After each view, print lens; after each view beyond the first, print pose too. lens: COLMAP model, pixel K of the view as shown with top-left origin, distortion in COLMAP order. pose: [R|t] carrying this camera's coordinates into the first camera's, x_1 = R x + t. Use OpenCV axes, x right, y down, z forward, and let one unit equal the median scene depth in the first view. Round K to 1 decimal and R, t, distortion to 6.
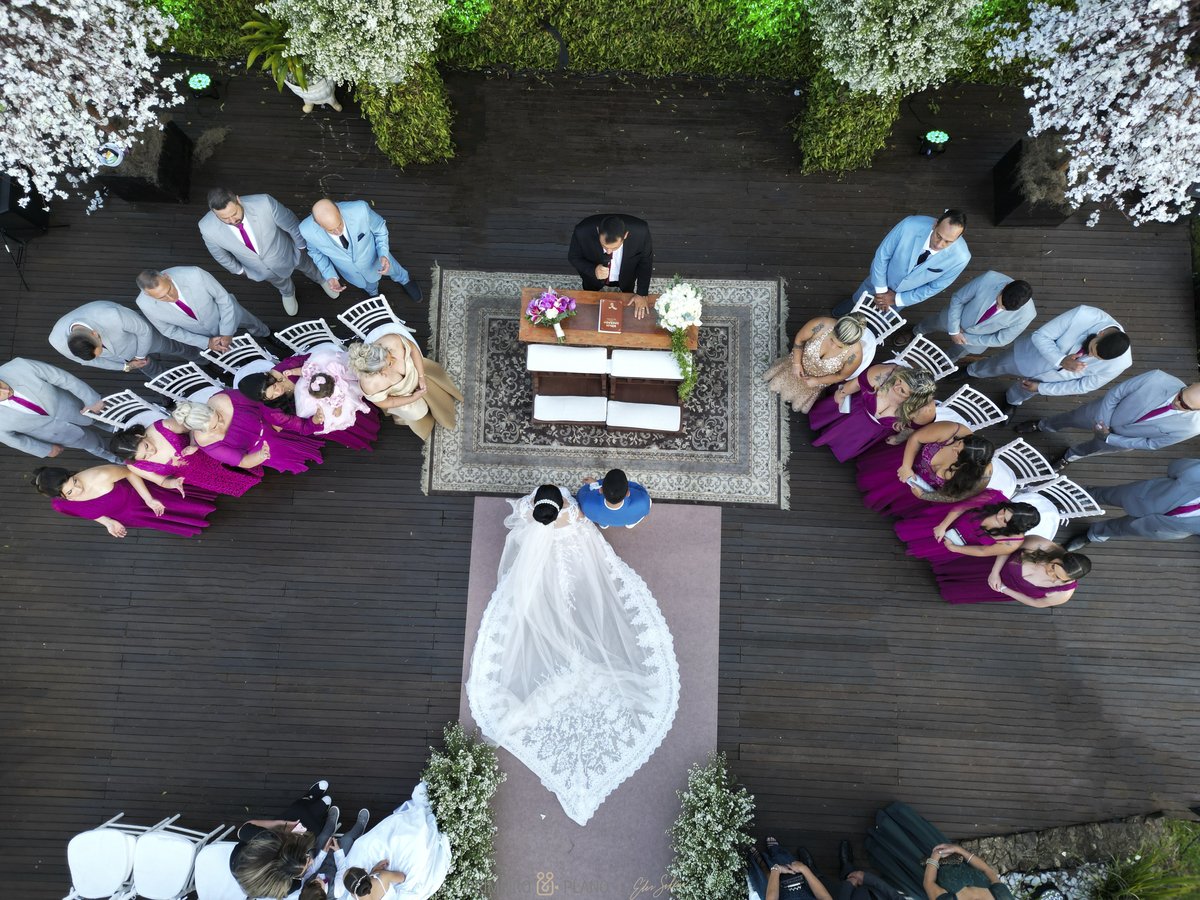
lens RADIAL K [[834.9, 0, 600.0], [0, 834.9, 450.0], [0, 0, 1]] dist [0.075460, -0.070779]
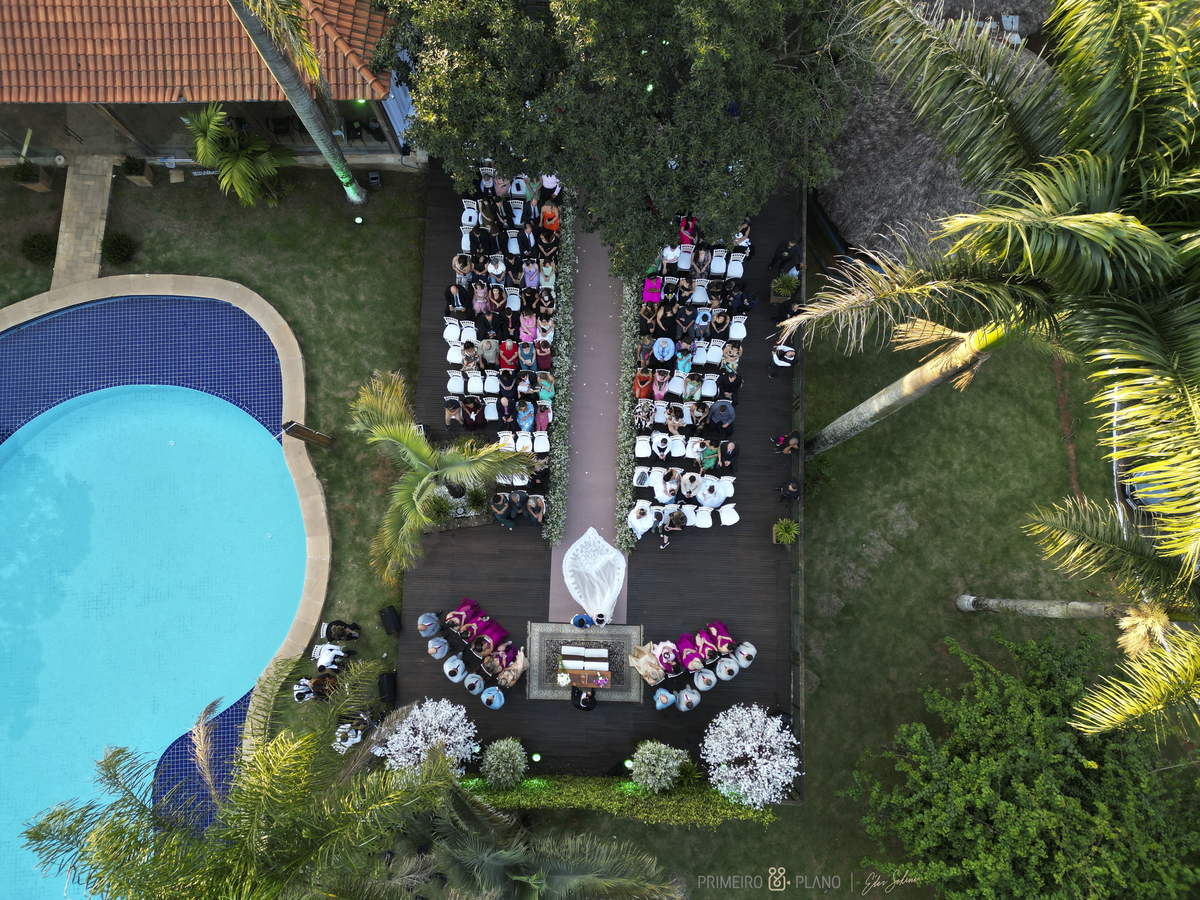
lens RADIAL K [[834.9, 0, 600.0], [0, 834.9, 450.0], [0, 0, 1]] dist [0.075460, -0.070779]
pose [[-0.999866, 0.015138, 0.006210, -0.079582], [-0.012829, -0.960879, 0.276670, -0.189536], [0.010155, 0.276553, 0.960945, -2.244798]]
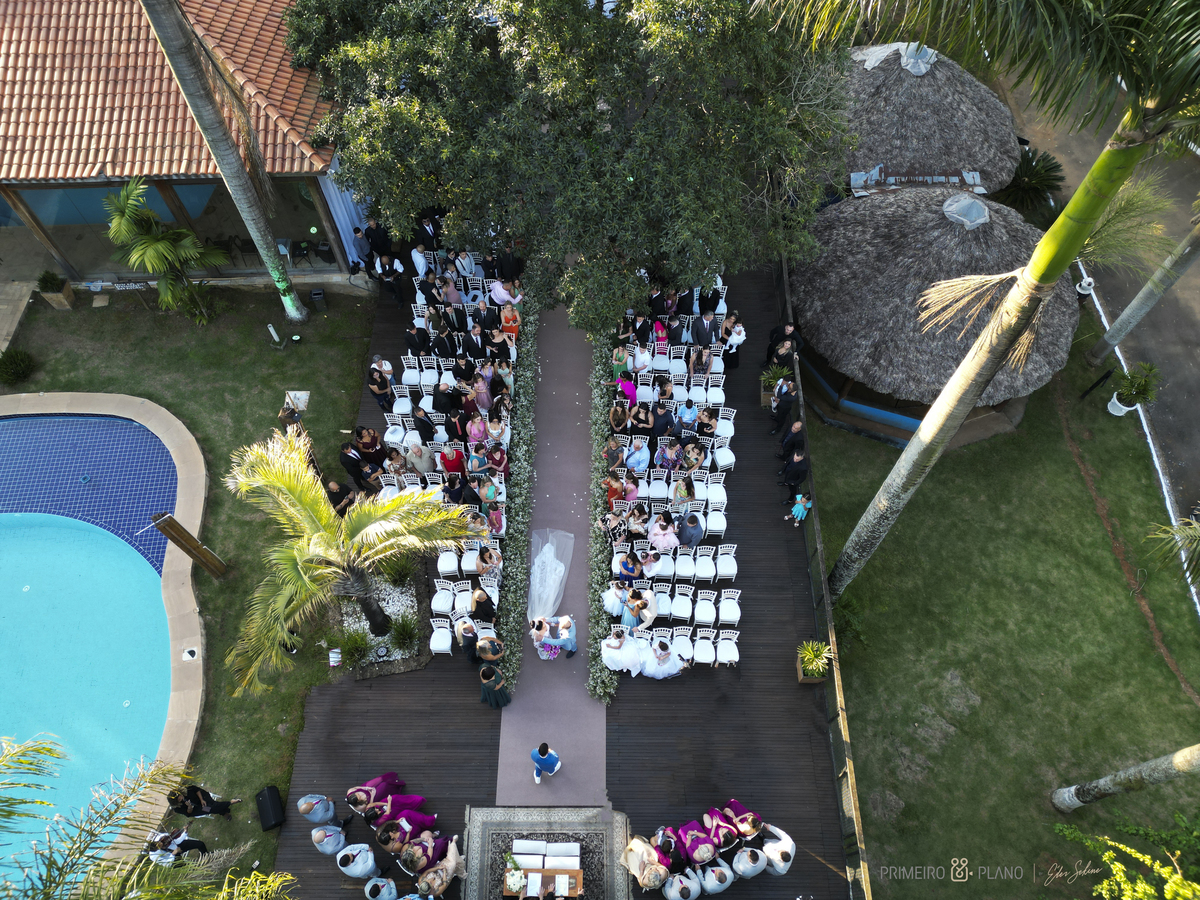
lens RADIAL K [[834.9, 0, 600.0], [0, 834.9, 450.0], [0, 0, 1]] dist [0.075460, -0.070779]
pose [[-0.999091, 0.041320, -0.010496, -0.150587], [-0.039033, -0.787562, 0.614998, -0.589041], [0.017146, 0.614849, 0.788458, -1.381532]]
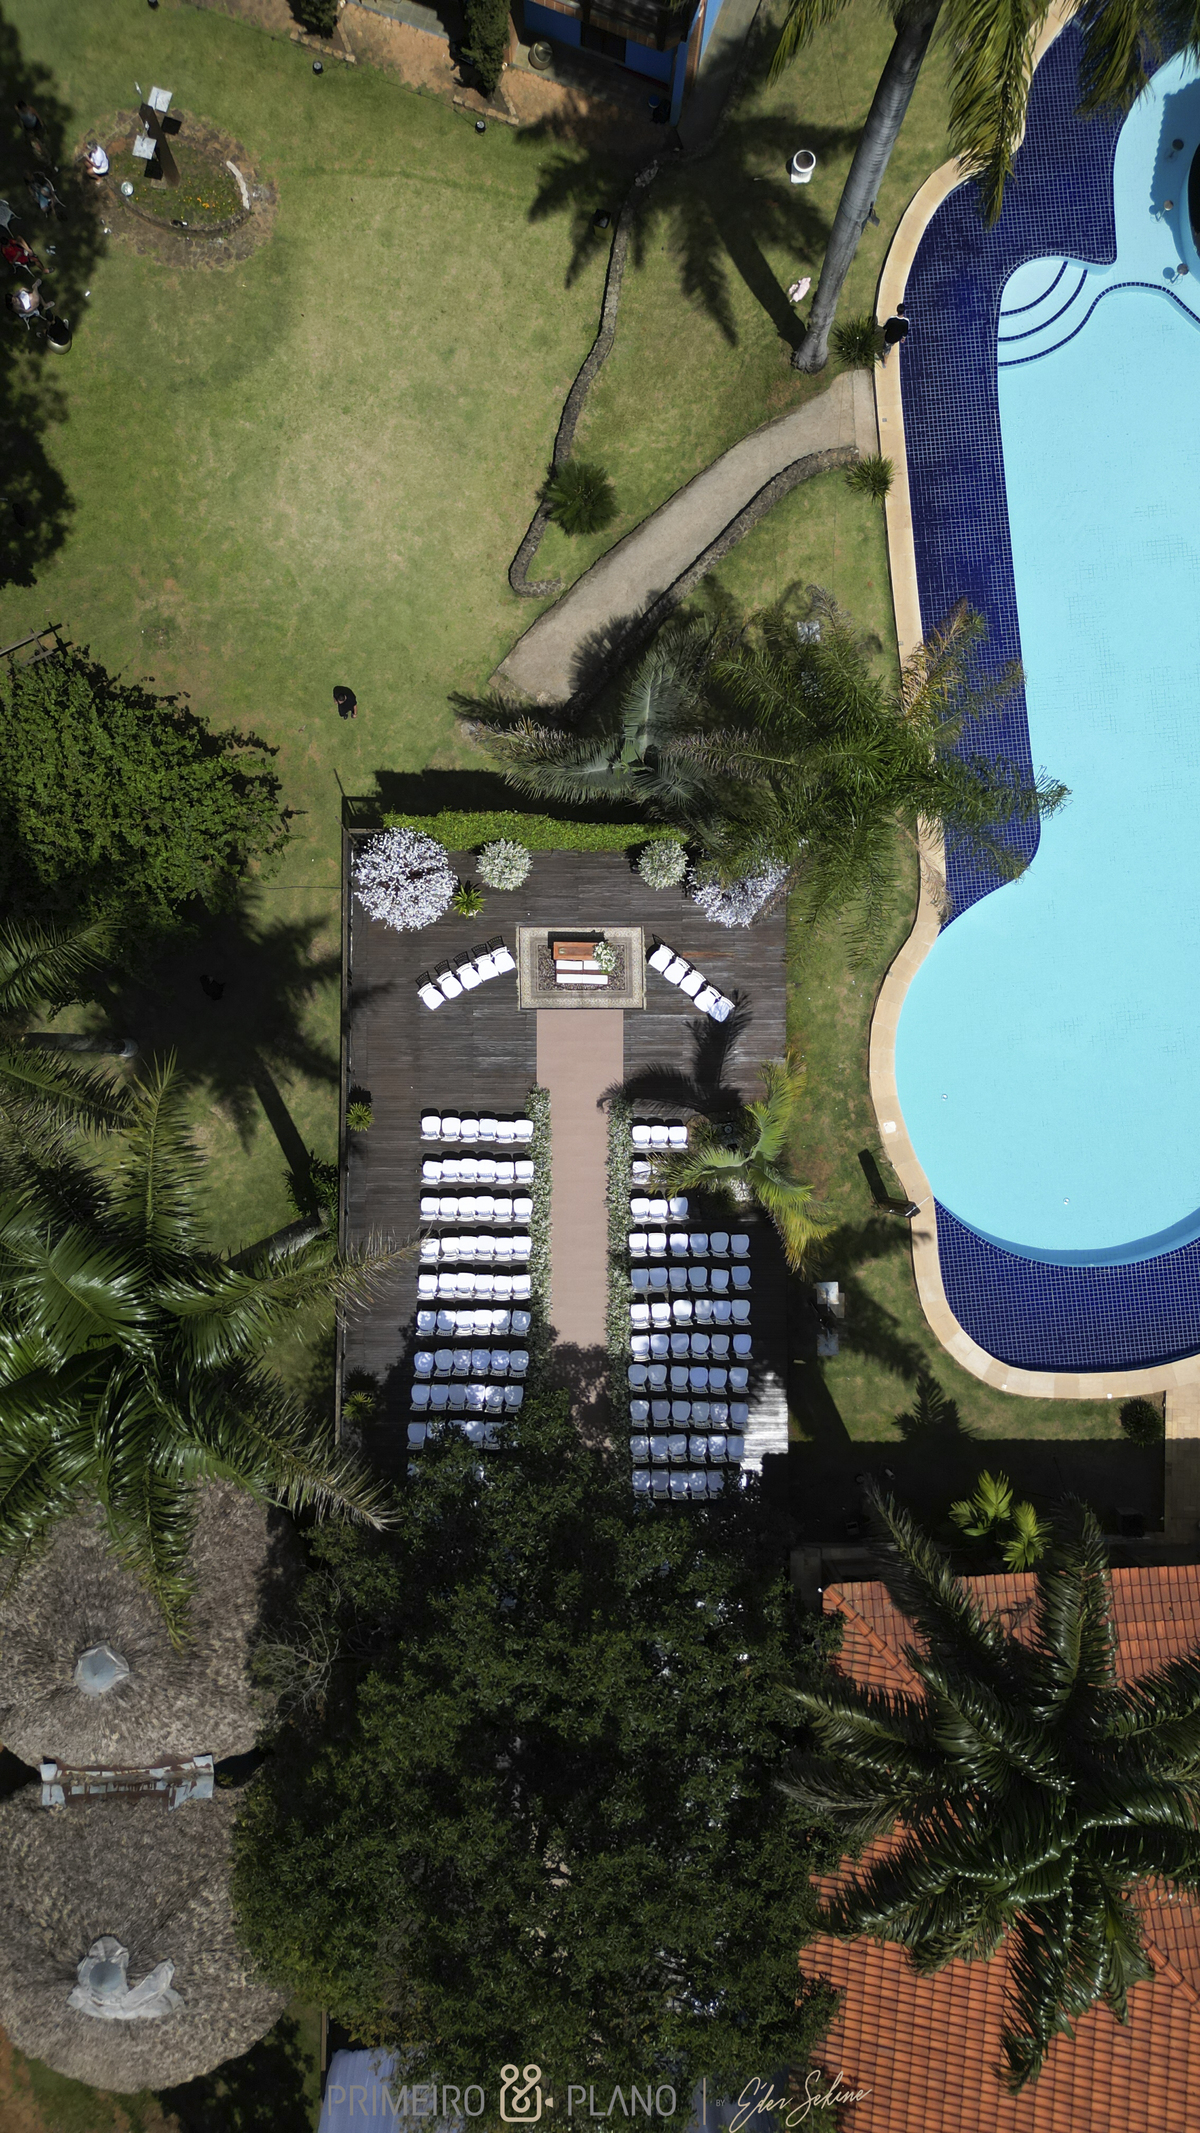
lens RADIAL K [[1532.7, 0, 625.6], [0, 1532.7, 1041.0], [0, 0, 1]] dist [-0.003120, -0.000753]
pose [[0.997467, -0.043225, 0.056498, -0.146302], [0.037391, 0.994233, 0.100513, -0.350133], [-0.060517, -0.098146, 0.993330, -4.200115]]
